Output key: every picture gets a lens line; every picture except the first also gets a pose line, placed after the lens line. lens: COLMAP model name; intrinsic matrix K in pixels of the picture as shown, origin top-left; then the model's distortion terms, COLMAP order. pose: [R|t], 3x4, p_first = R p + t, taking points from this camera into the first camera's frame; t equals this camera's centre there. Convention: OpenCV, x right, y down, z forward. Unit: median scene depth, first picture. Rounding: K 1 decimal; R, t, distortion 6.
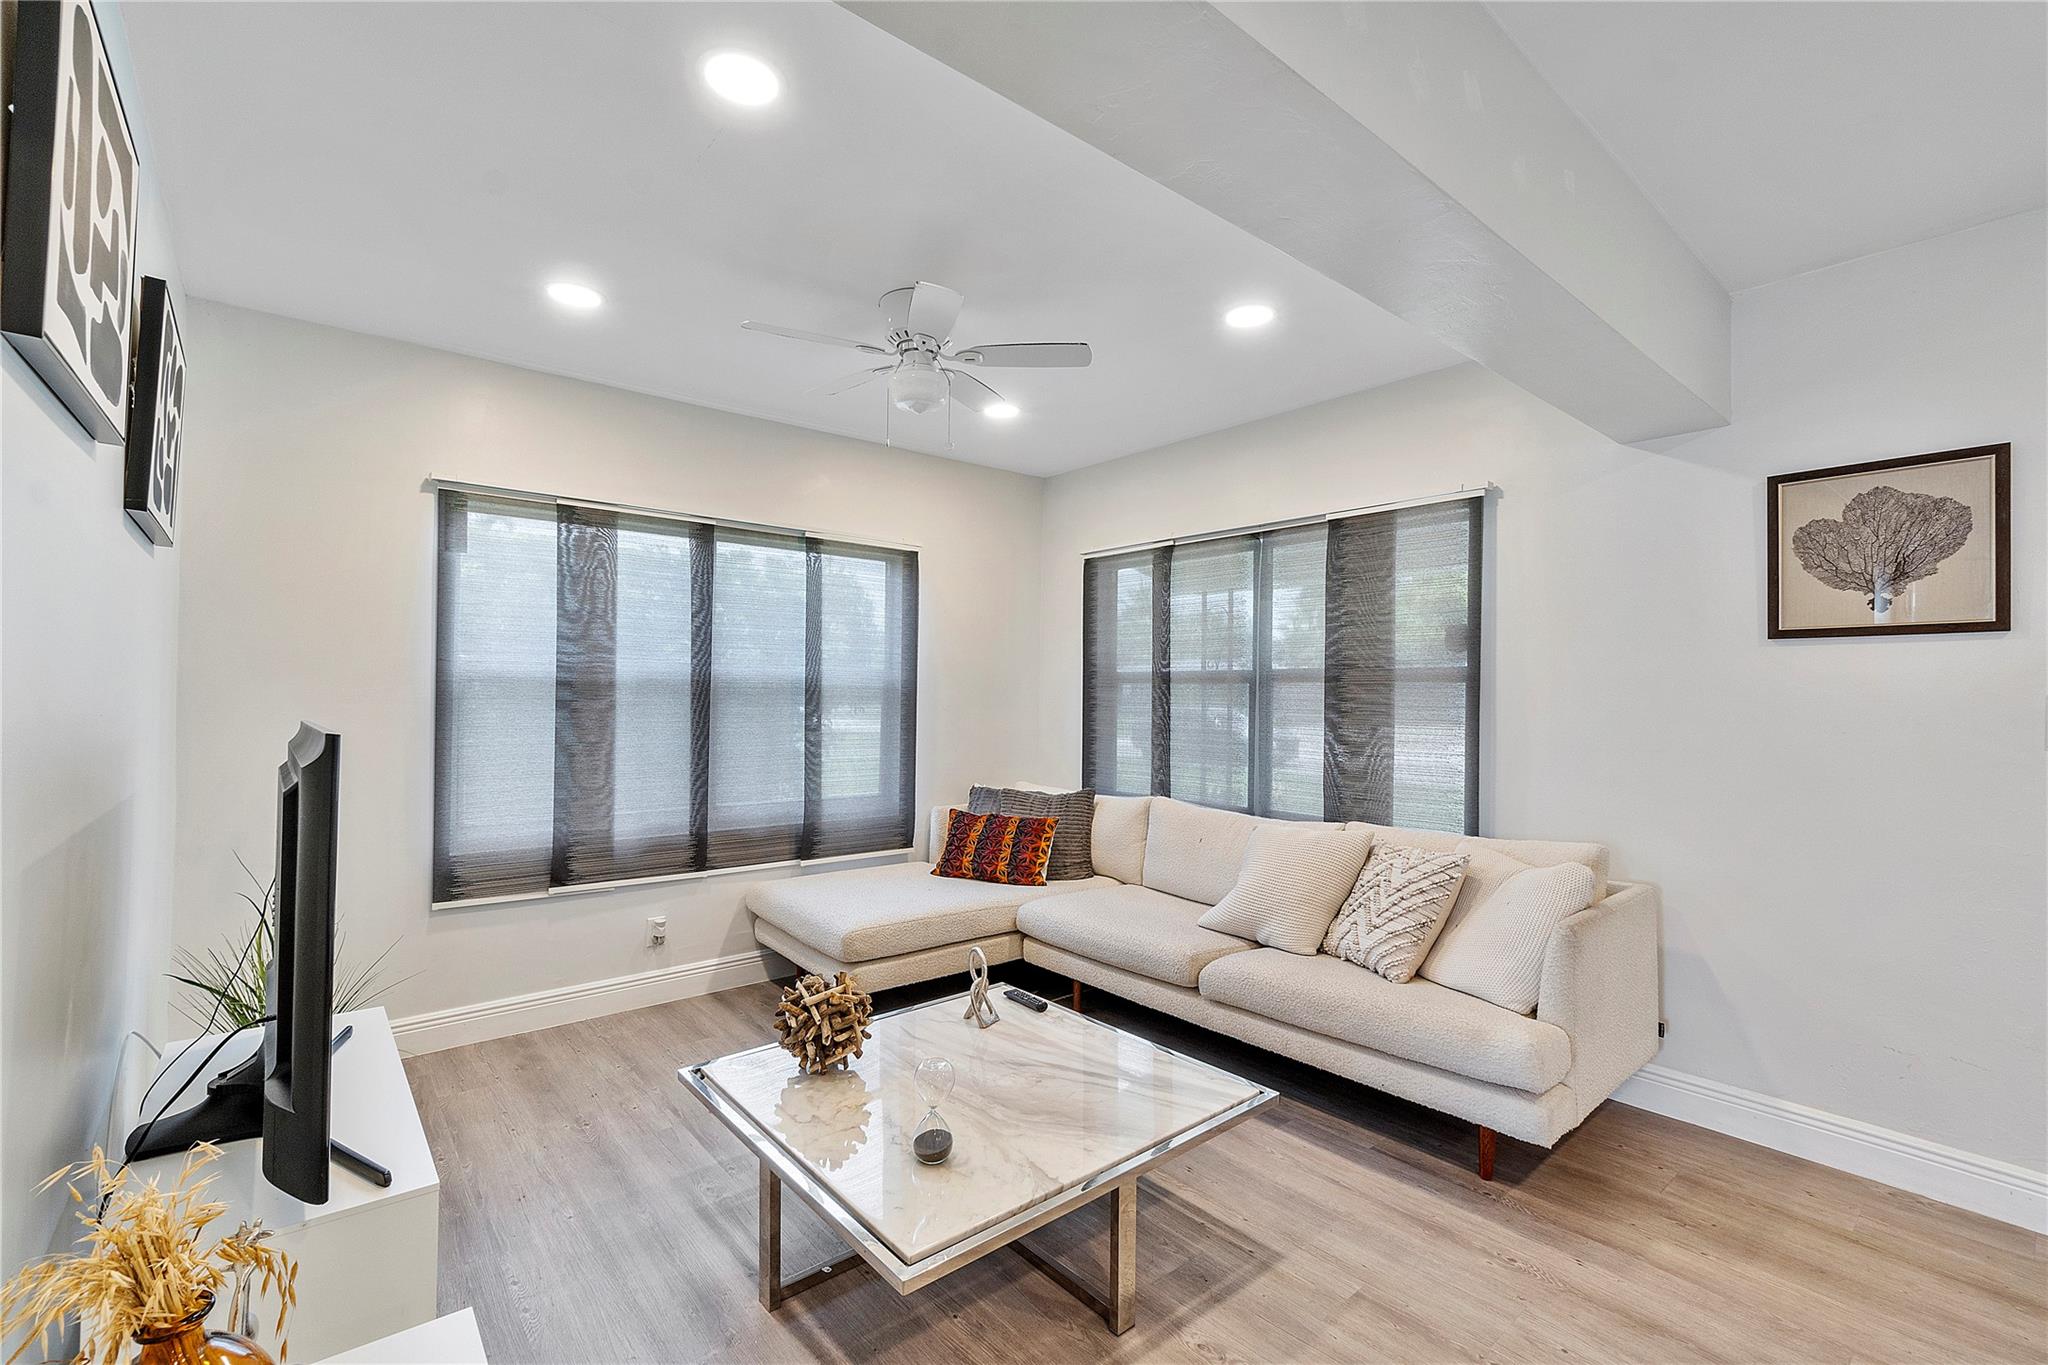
lens RADIAL K [[885.4, 0, 1020.0], [0, 885.4, 688.1], [0, 0, 1]] dist [-0.005878, 0.000664]
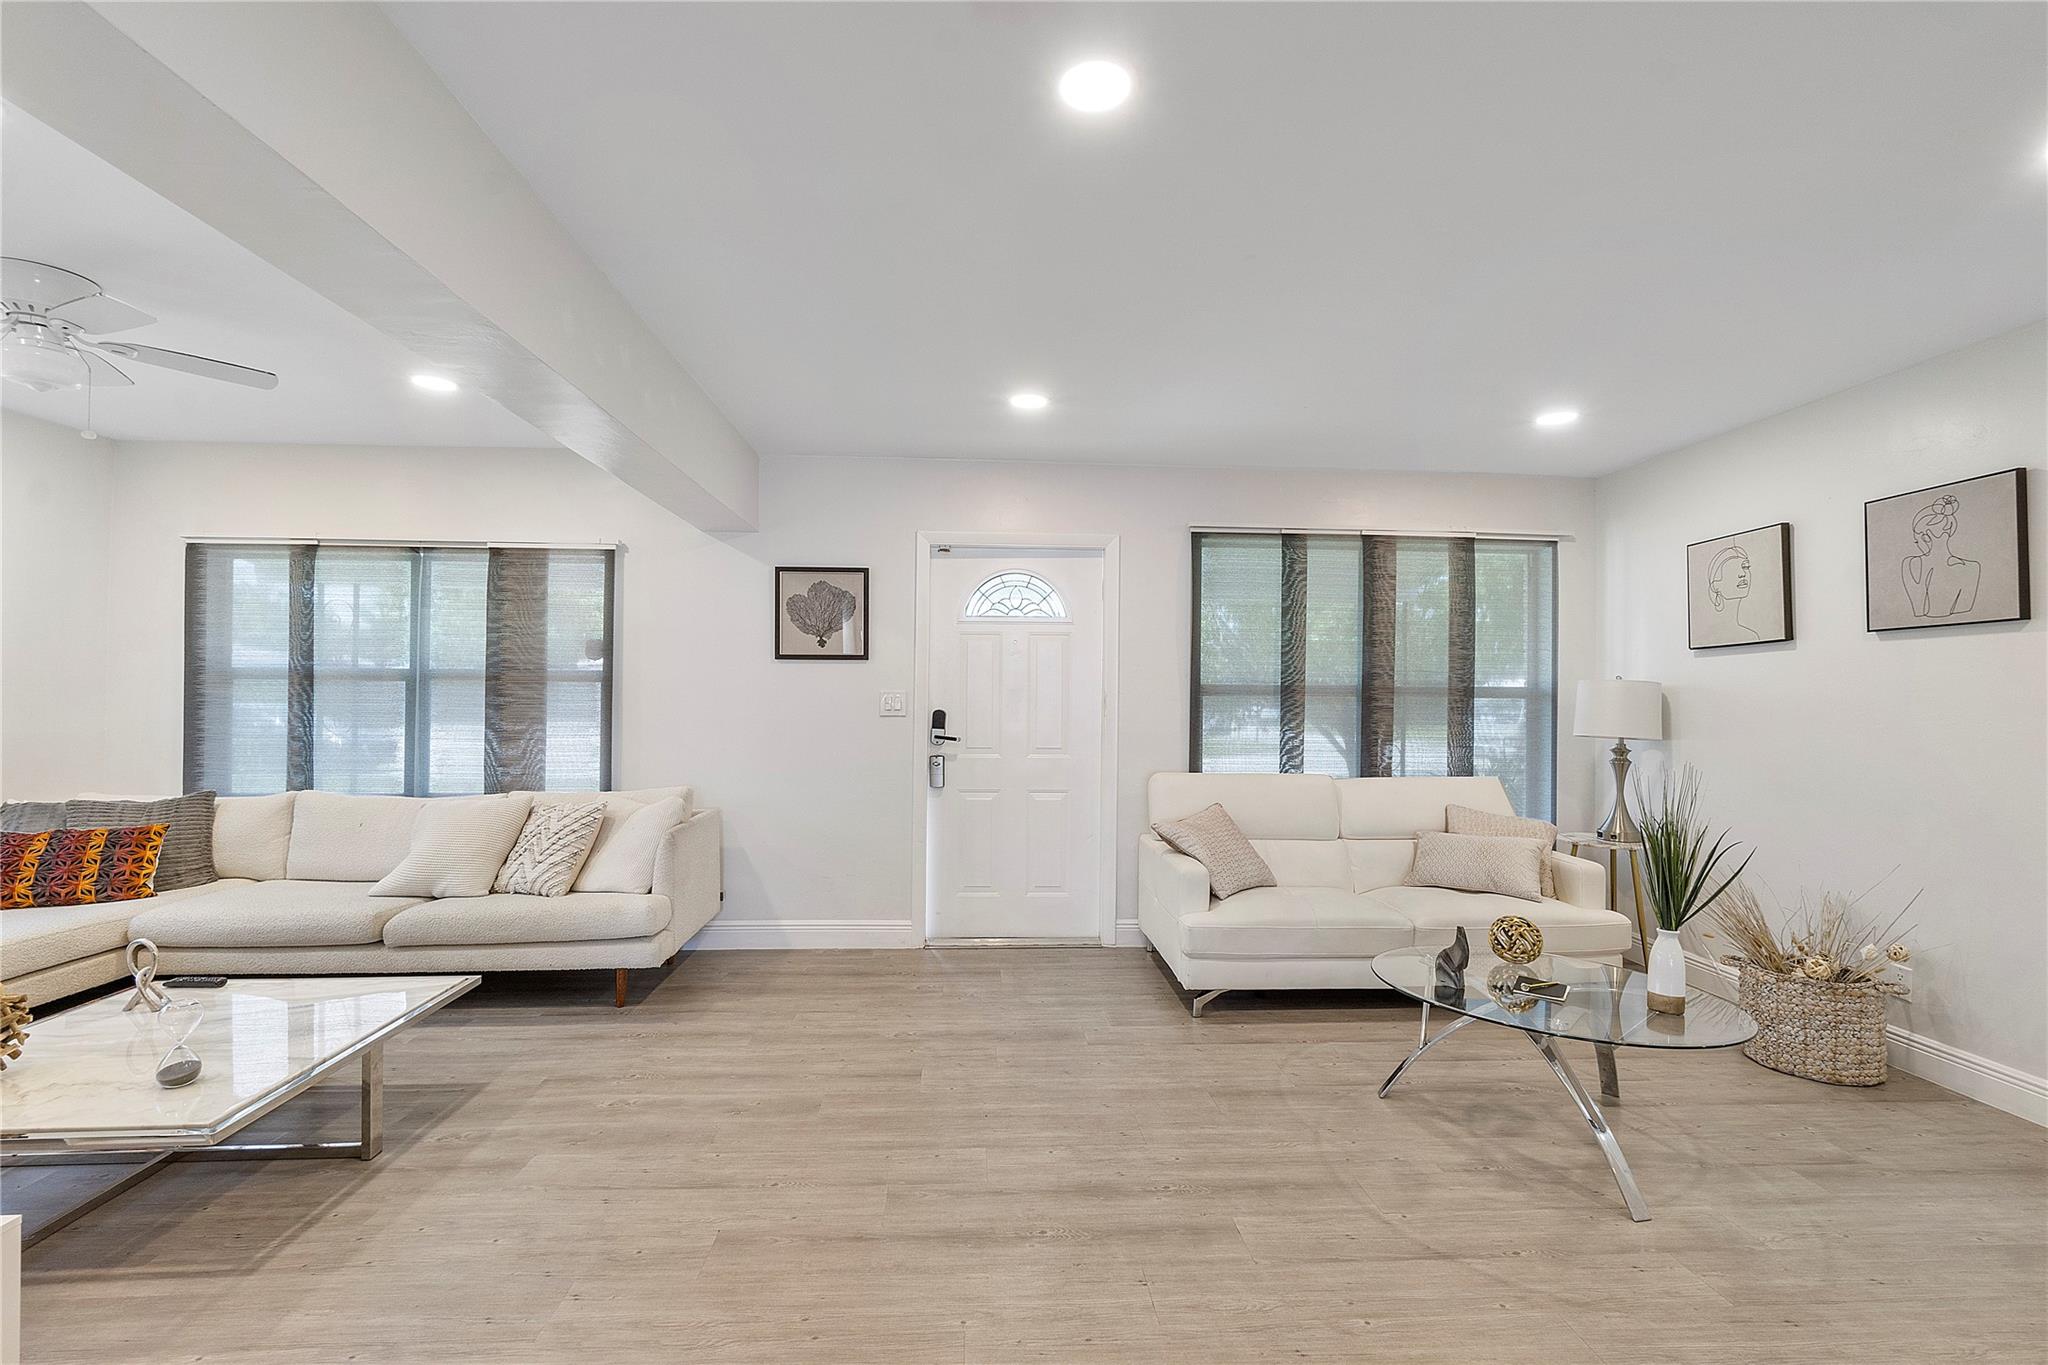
lens RADIAL K [[885.4, 0, 1020.0], [0, 885.4, 688.1], [0, 0, 1]] dist [-0.005878, 0.000664]
pose [[0.593565, 0.002281, 0.804783, -0.200592], [-0.005170, 0.999986, 0.000979, -0.001691], [-0.804770, -0.004742, 0.593568, -0.315919]]
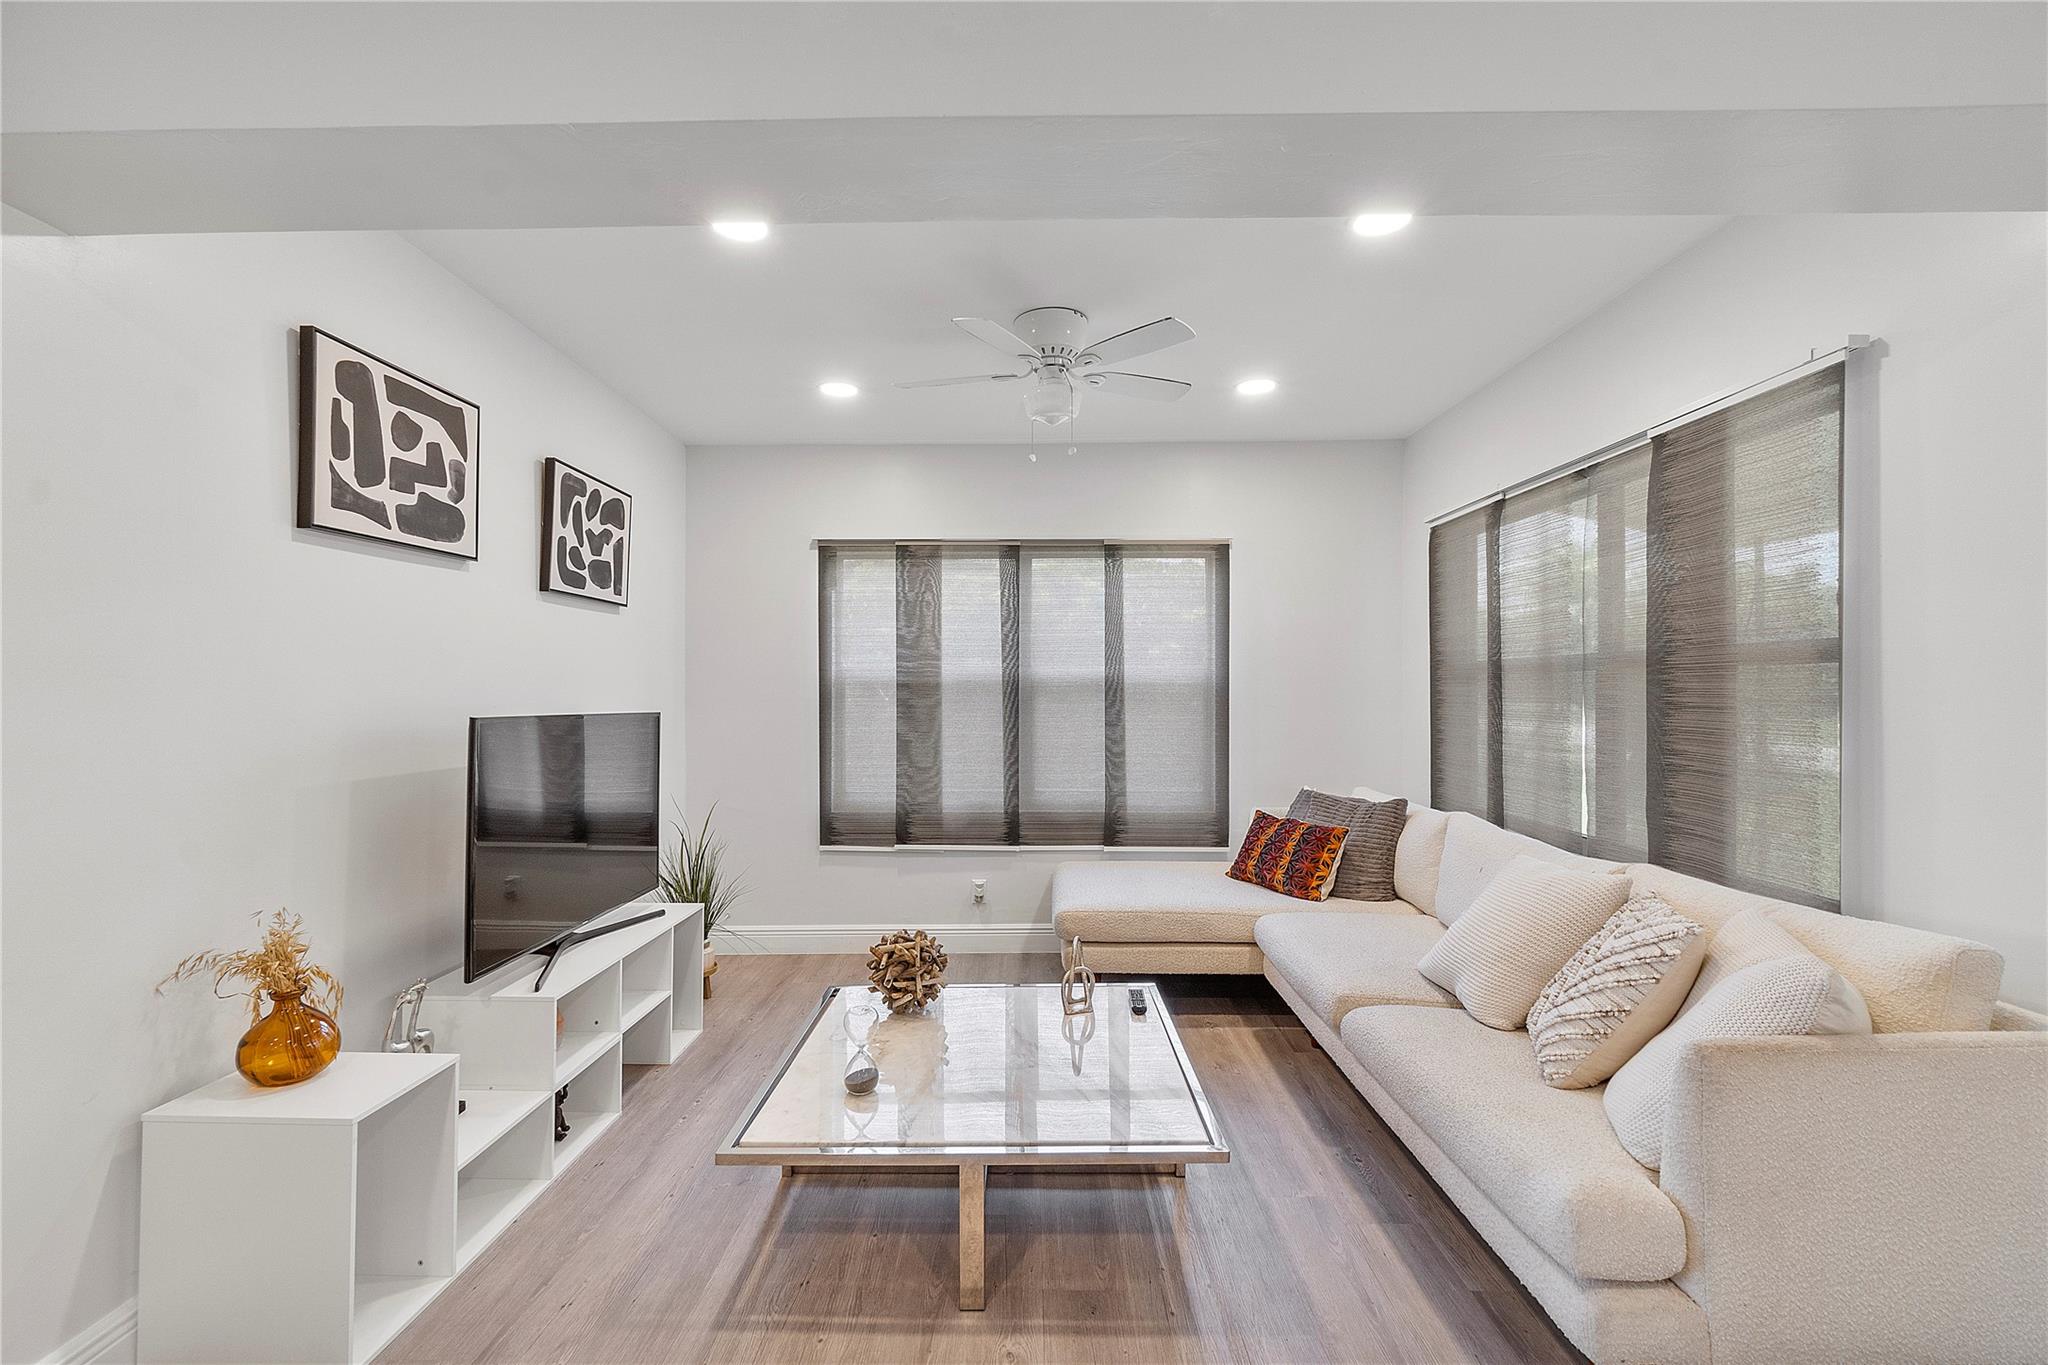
lens RADIAL K [[885.4, 0, 1020.0], [0, 885.4, 688.1], [0, 0, 1]] dist [-0.005878, 0.000664]
pose [[0.760580, -0.013520, -0.649103, 0.433176], [0.014481, 0.999888, -0.003858, 0.006010], [0.649082, -0.006465, 0.760691, 0.135802]]
